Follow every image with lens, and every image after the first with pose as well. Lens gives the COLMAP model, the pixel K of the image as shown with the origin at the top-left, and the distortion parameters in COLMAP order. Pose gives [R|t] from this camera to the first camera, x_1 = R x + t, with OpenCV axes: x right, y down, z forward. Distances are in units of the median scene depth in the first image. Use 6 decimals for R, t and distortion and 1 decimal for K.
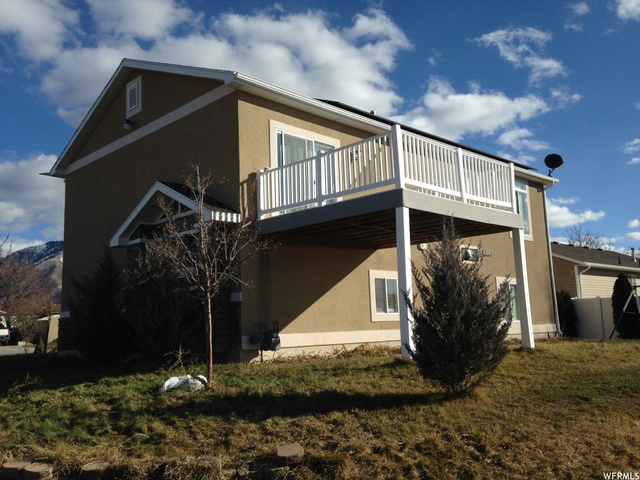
lens RADIAL K [[584.1, 0, 320.0], [0, 584.1, 240.0], [0, 0, 1]] dist [0.215655, -0.364653]
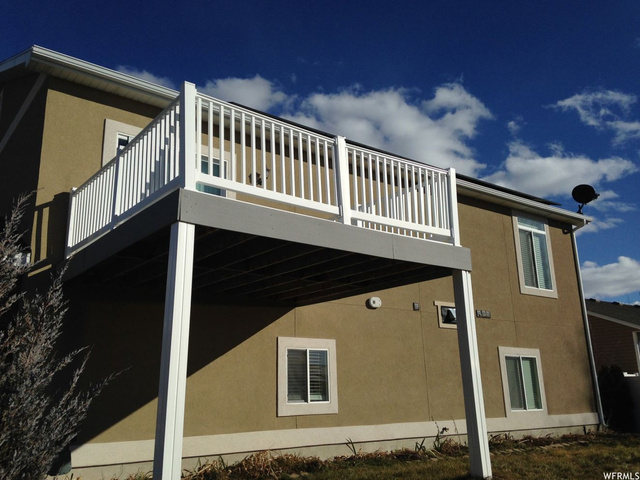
lens RADIAL K [[584.1, 0, 320.0], [0, 584.1, 240.0], [0, 0, 1]] dist [0.215655, -0.364653]
pose [[0.992936, -0.018872, -0.117144, 0.218653], [0.006091, 0.994076, -0.108514, 0.012916], [0.118498, 0.107034, 0.987169, 0.315943]]
